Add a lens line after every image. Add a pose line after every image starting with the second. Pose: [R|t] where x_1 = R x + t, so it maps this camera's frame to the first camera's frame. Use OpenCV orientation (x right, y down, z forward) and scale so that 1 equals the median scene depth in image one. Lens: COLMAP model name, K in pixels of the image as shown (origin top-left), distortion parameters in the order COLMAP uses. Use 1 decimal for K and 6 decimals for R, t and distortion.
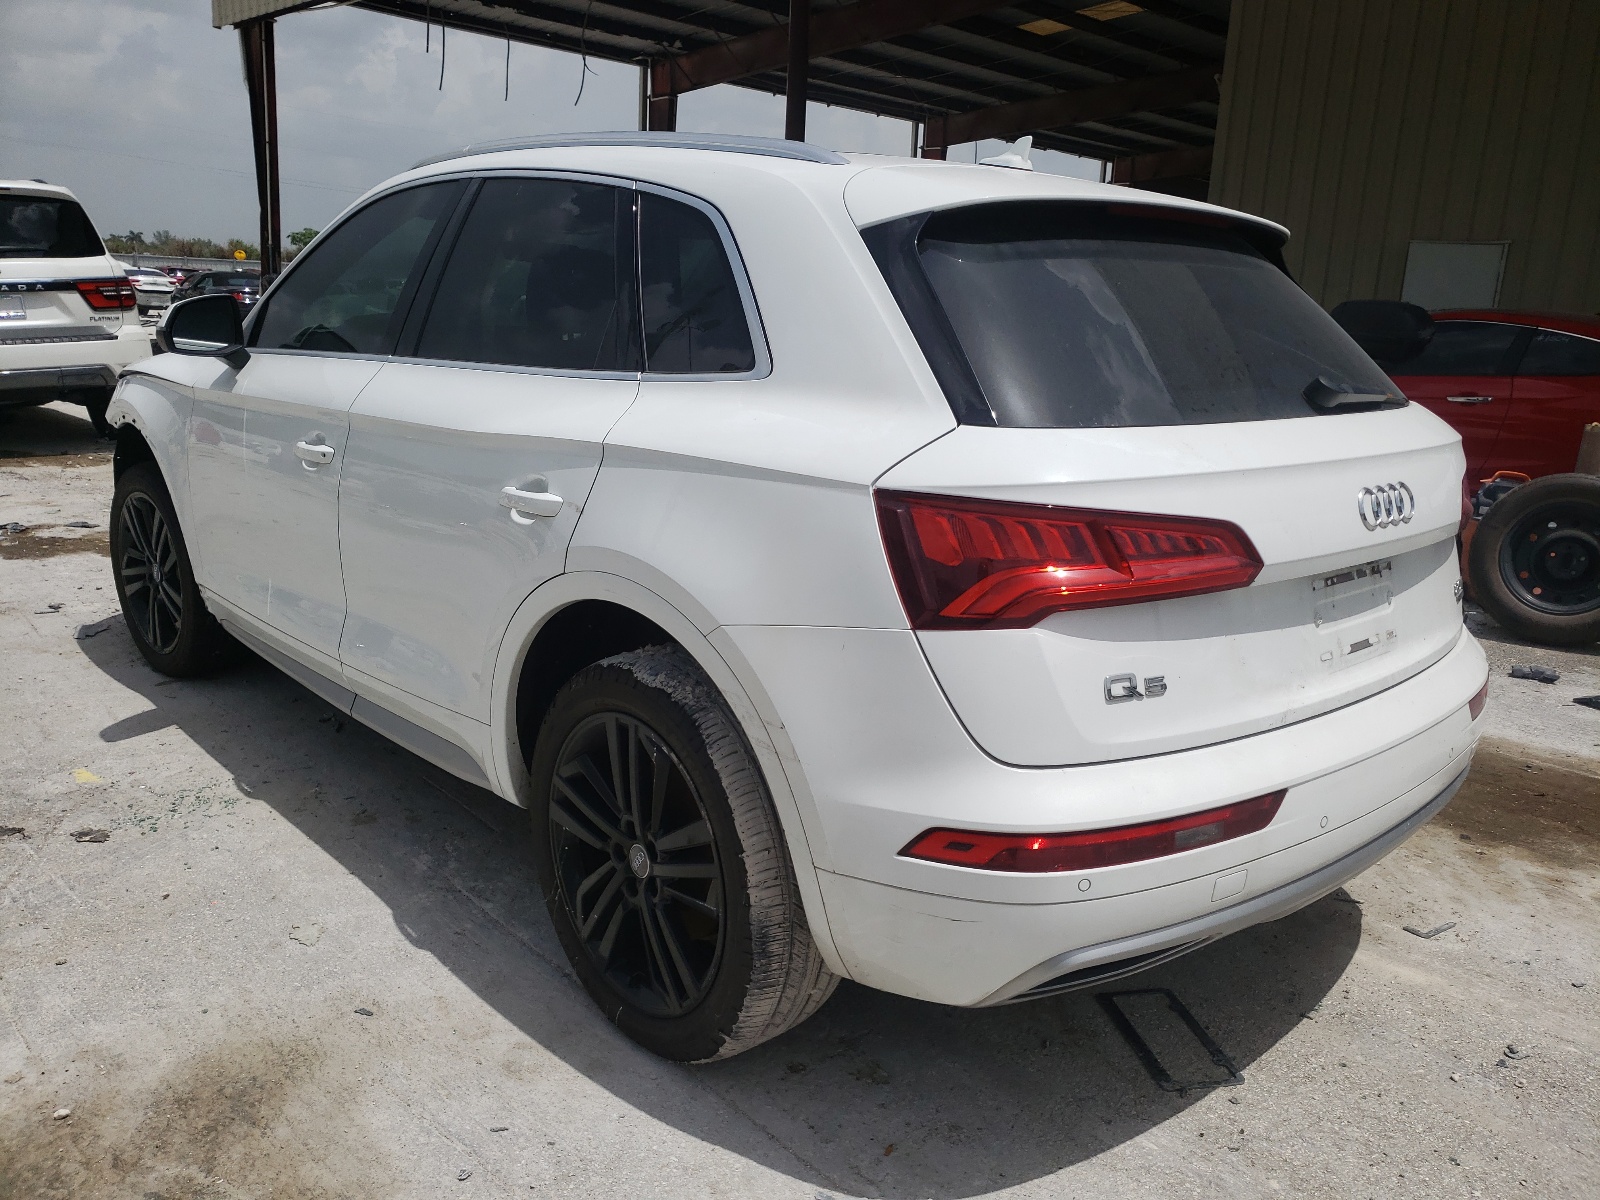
lens RADIAL K [[1248.7, 0, 799.9], [0, 1248.7, 608.4], [0, 0, 1]] dist [0.007963, 0.015784]
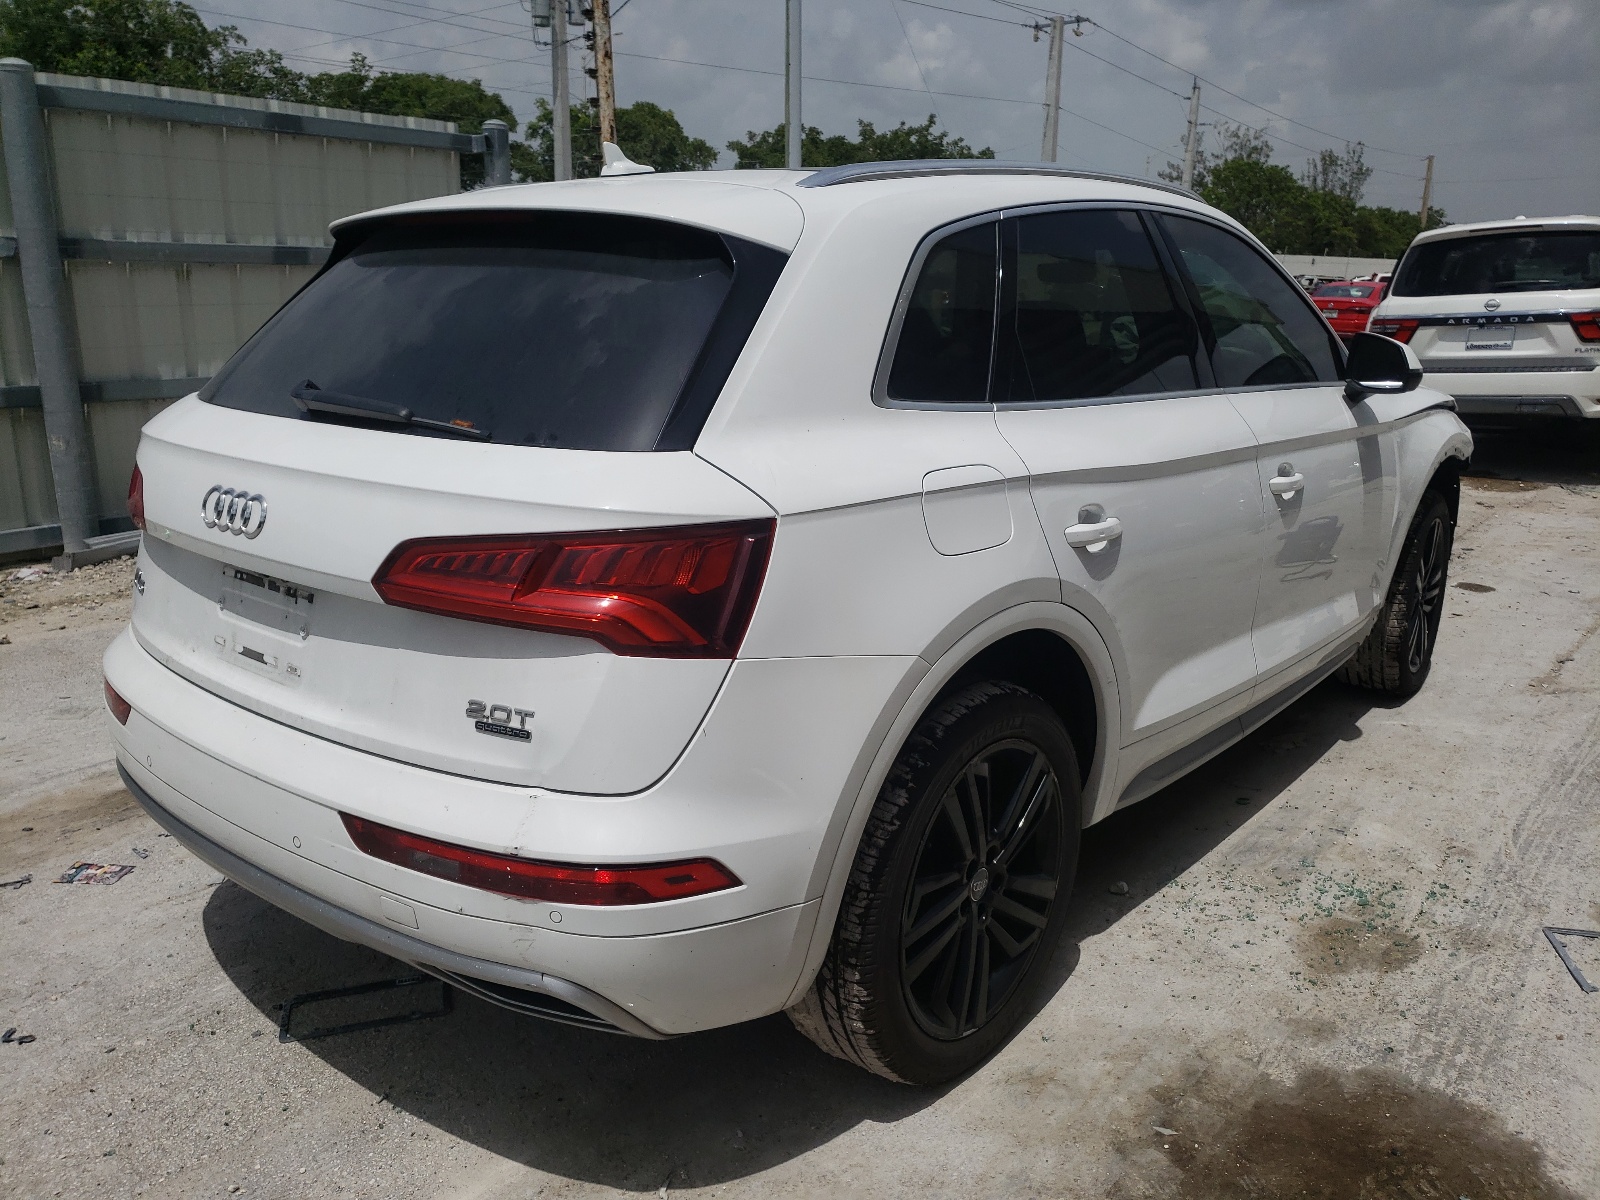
lens RADIAL K [[1248.7, 0, 831.8], [0, 1248.7, 602.0], [0, 0, 1]] dist [0.007963, 0.015784]
pose [[0.141031, 0.213930, -0.966615, 0.362863], [-0.247326, 0.953028, 0.174838, -0.073258], [0.958614, 0.214412, 0.187317, 0.310861]]
